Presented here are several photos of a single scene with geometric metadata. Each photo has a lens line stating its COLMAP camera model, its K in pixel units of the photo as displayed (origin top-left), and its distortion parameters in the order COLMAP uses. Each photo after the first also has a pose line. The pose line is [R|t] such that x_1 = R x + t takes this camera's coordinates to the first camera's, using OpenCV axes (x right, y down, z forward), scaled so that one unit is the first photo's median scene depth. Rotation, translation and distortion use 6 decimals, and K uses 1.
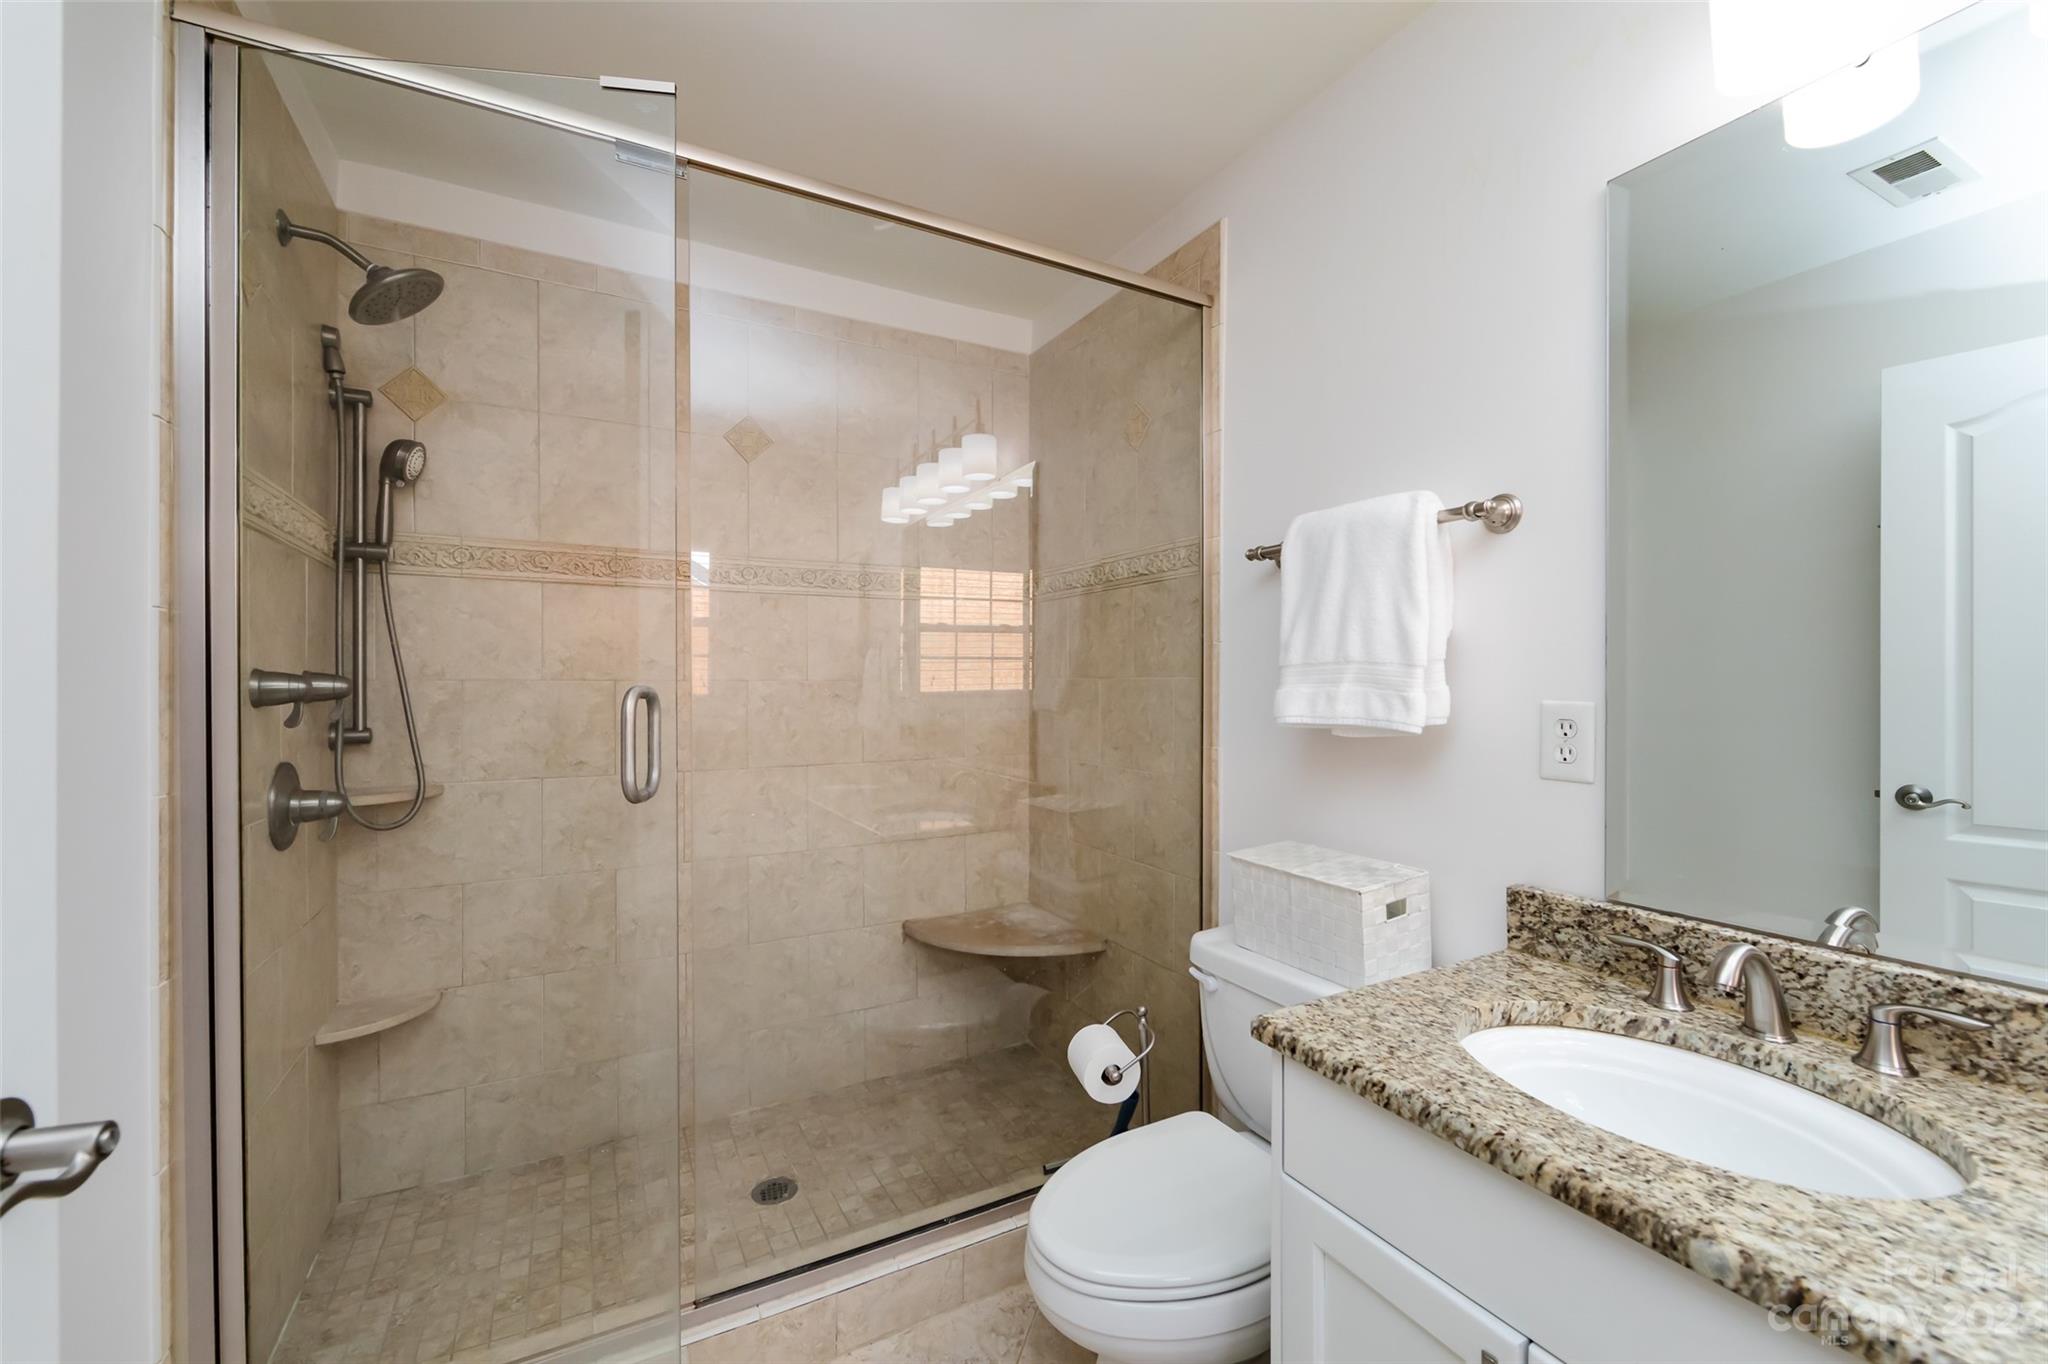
lens RADIAL K [[795.1, 0, 1032.7], [0, 795.1, 686.9], [0, 0, 1]] dist [-0.006962, -0.000185]
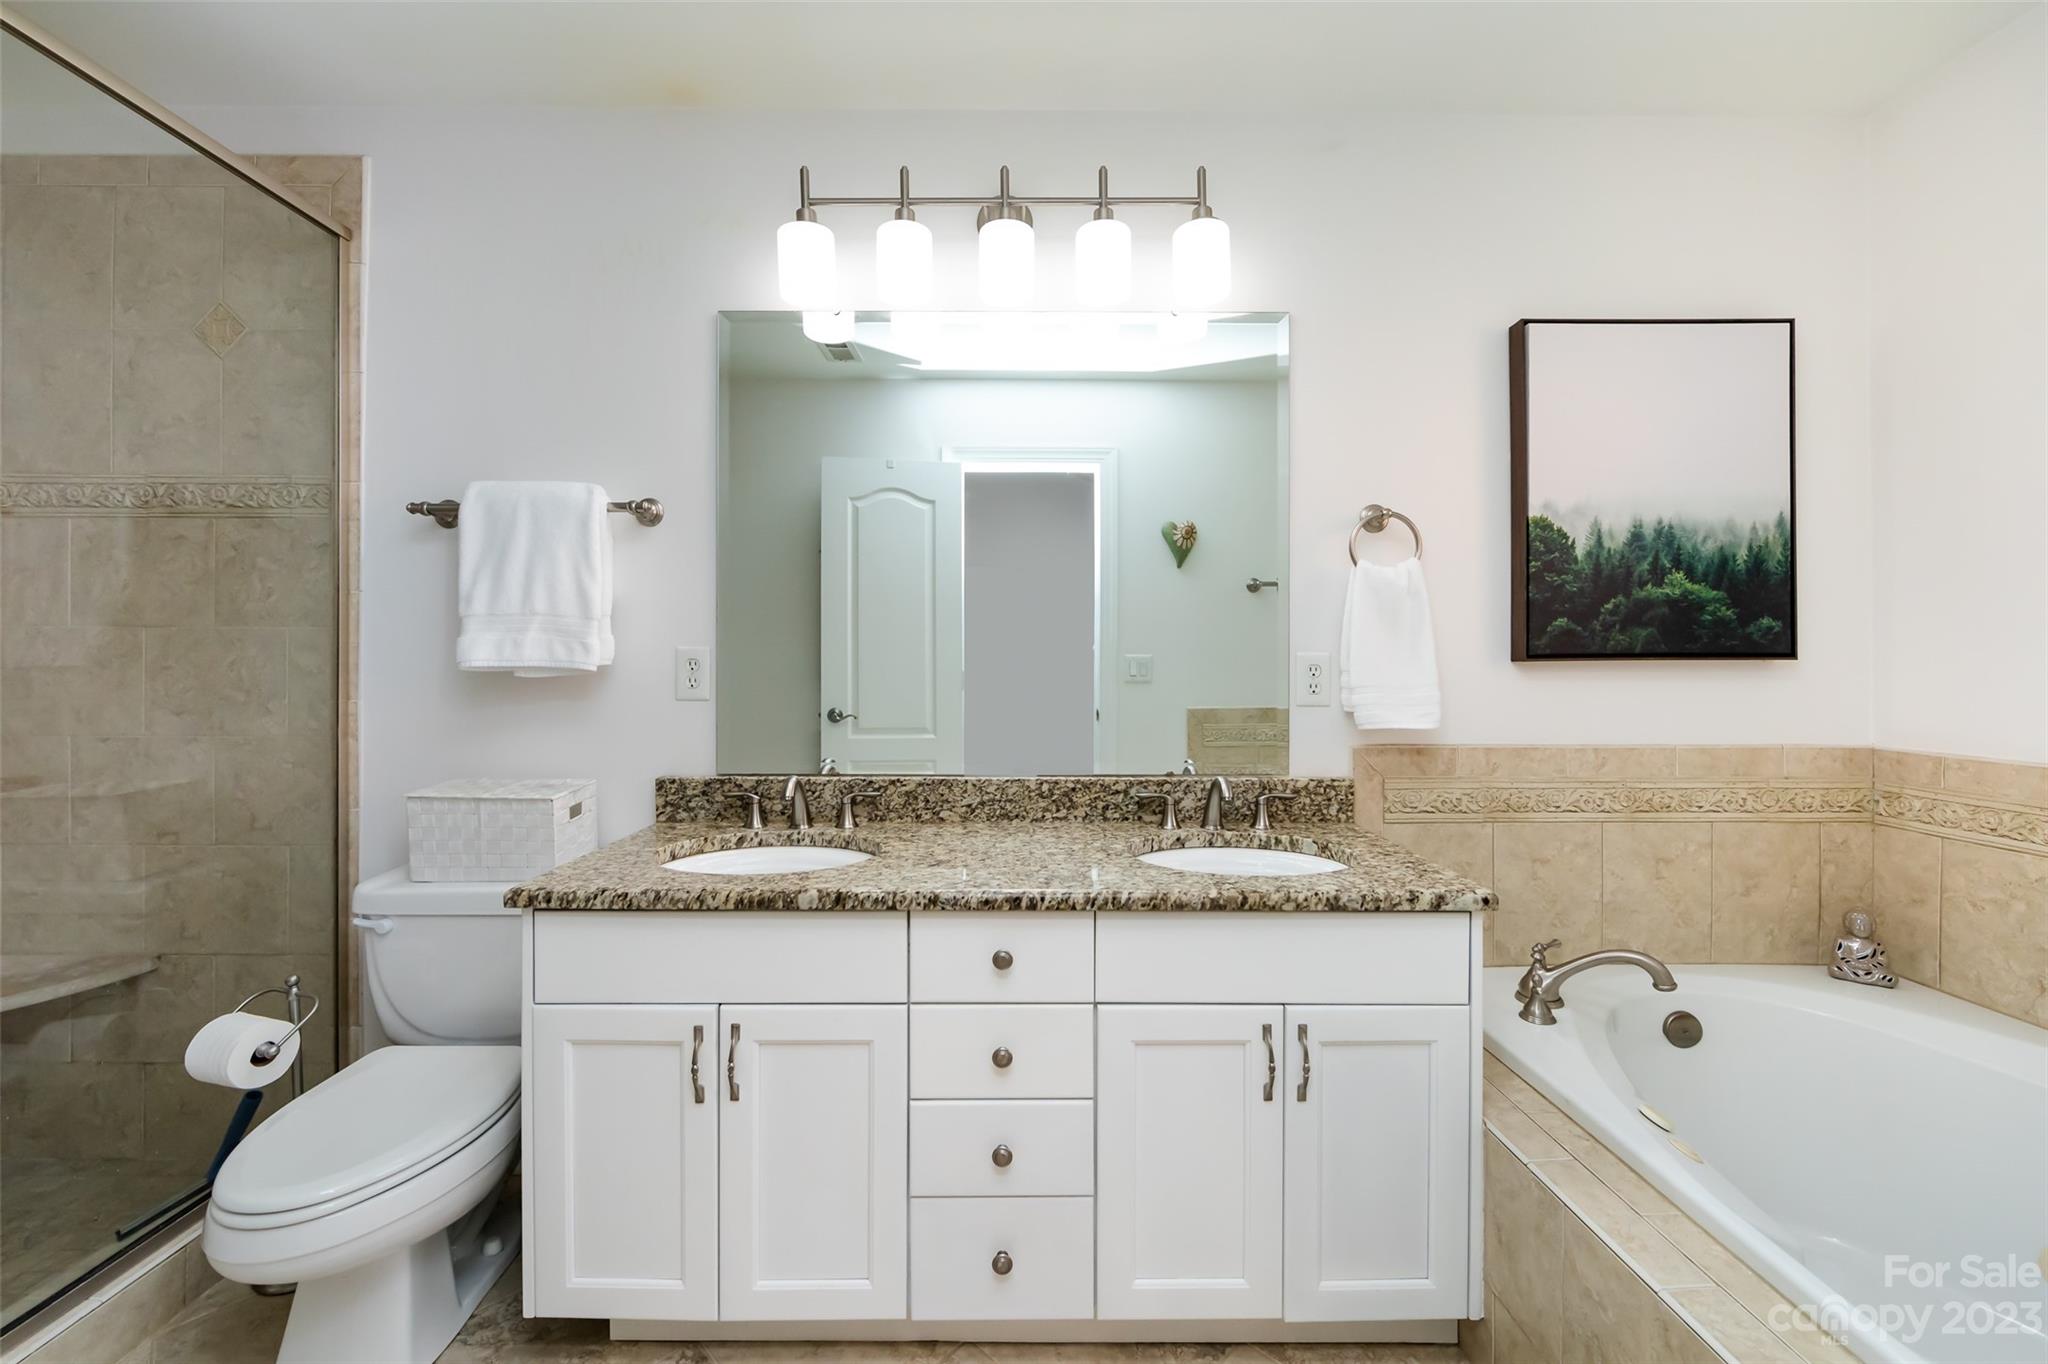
lens RADIAL K [[802.5, 0, 987.8], [0, 802.5, 660.5], [0, 0, 1]] dist [-0.002923, -0.000151]
pose [[0.494346, 0.003107, 0.869259, -0.365212], [0.001852, 0.999988, -0.004627, 0.052603], [-0.869263, 0.003897, 0.494335, -0.226956]]
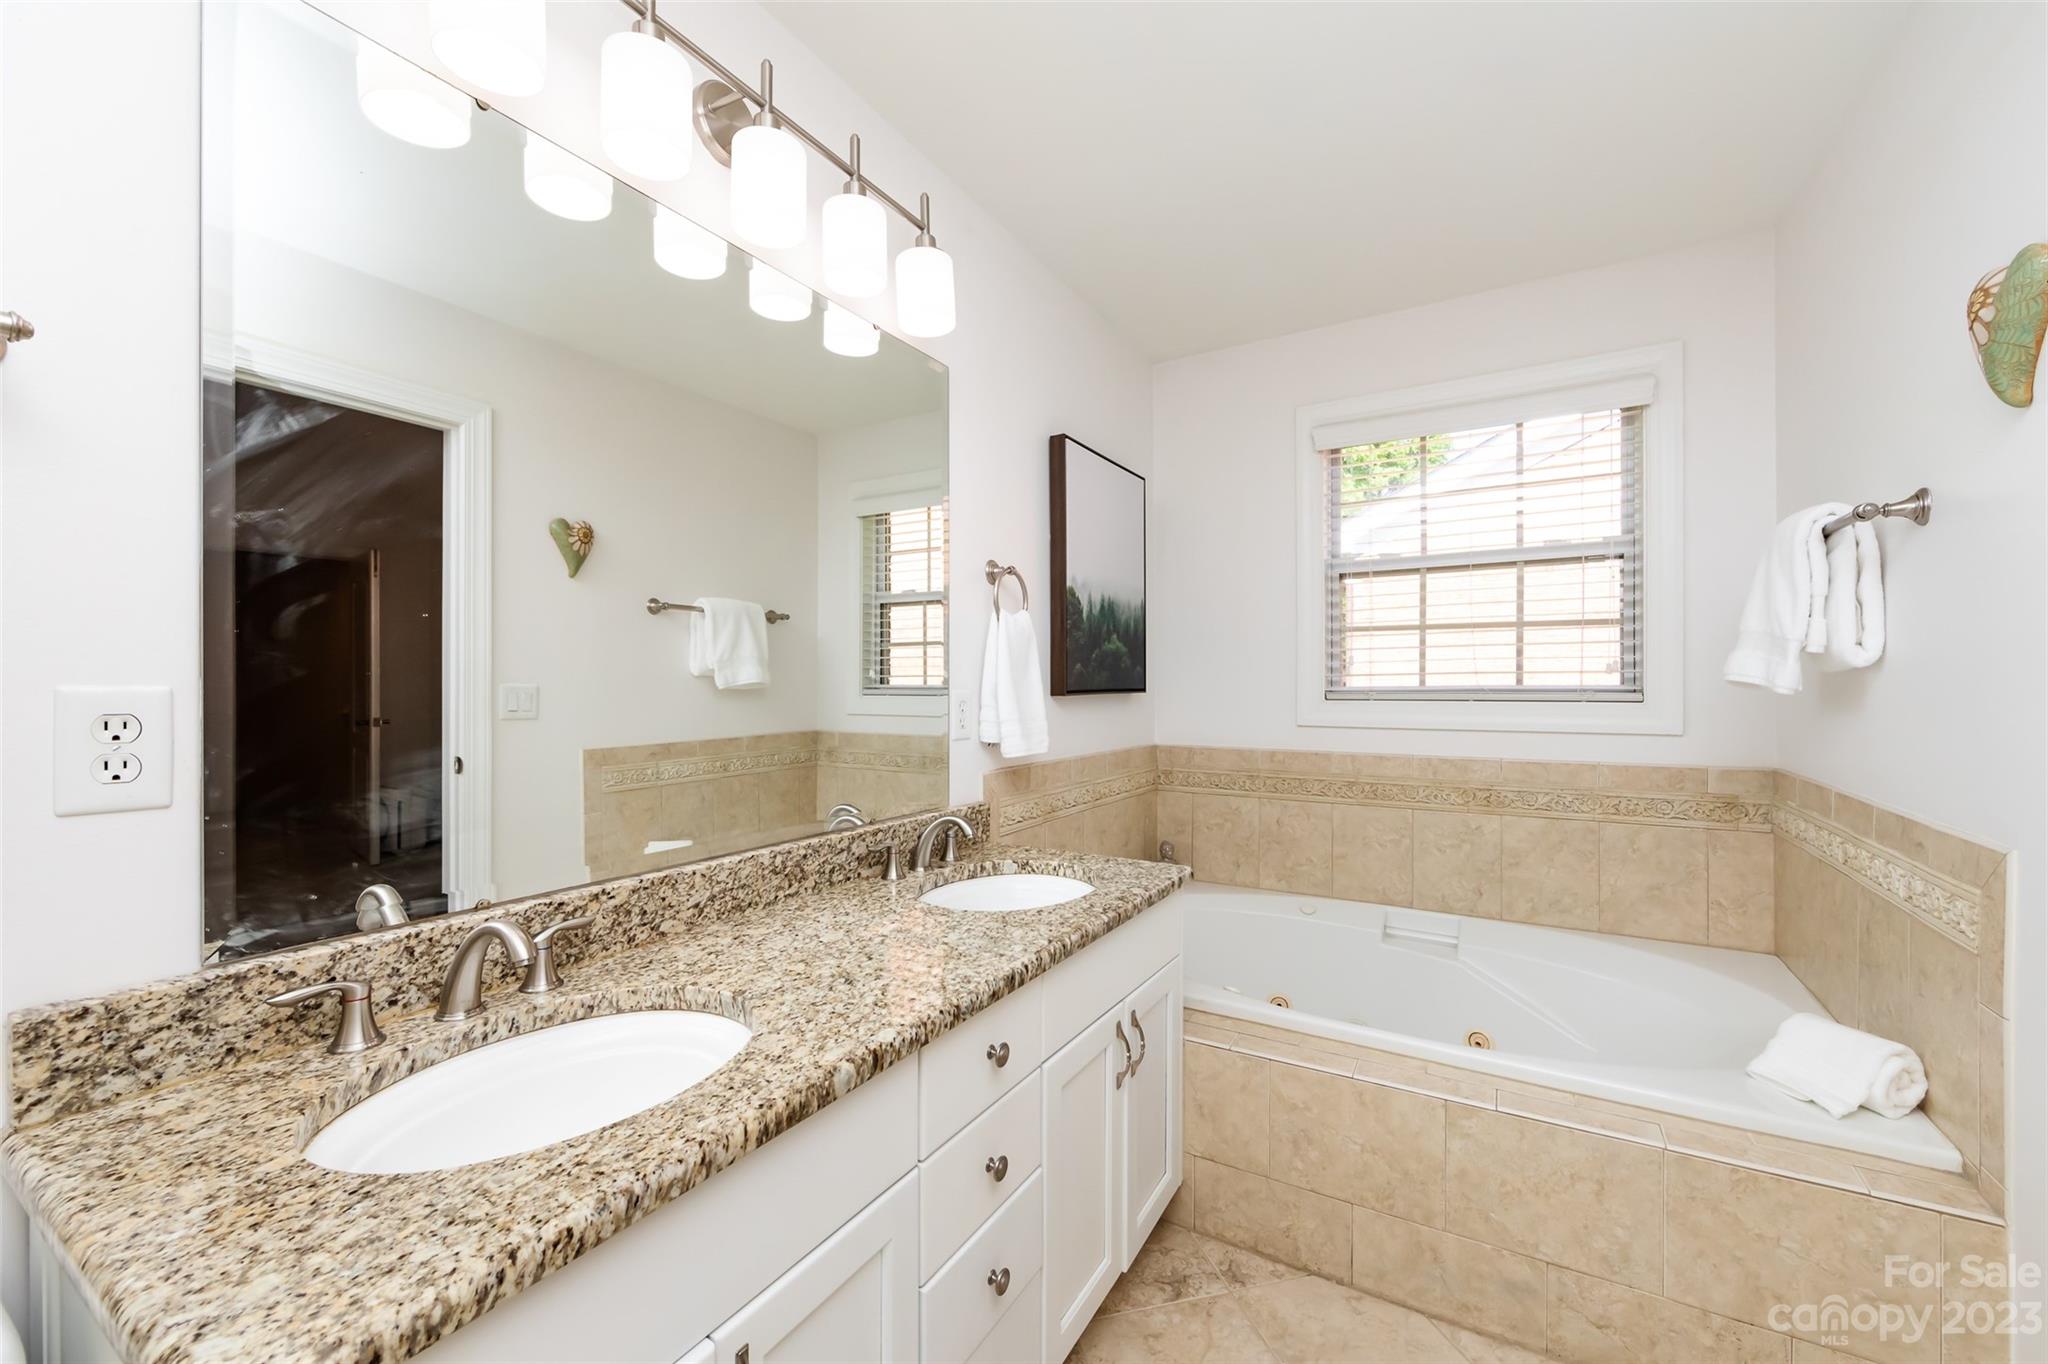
lens RADIAL K [[814.5, 0, 1031.2], [0, 814.5, 687.2], [0, 0, 1]] dist [-0.002648, -0.000213]
pose [[-0.496005, 0.000330, 0.868320, -0.256821], [0.005920, 0.999978, 0.003002, 0.021808], [-0.868300, 0.006630, -0.495996, 0.694825]]
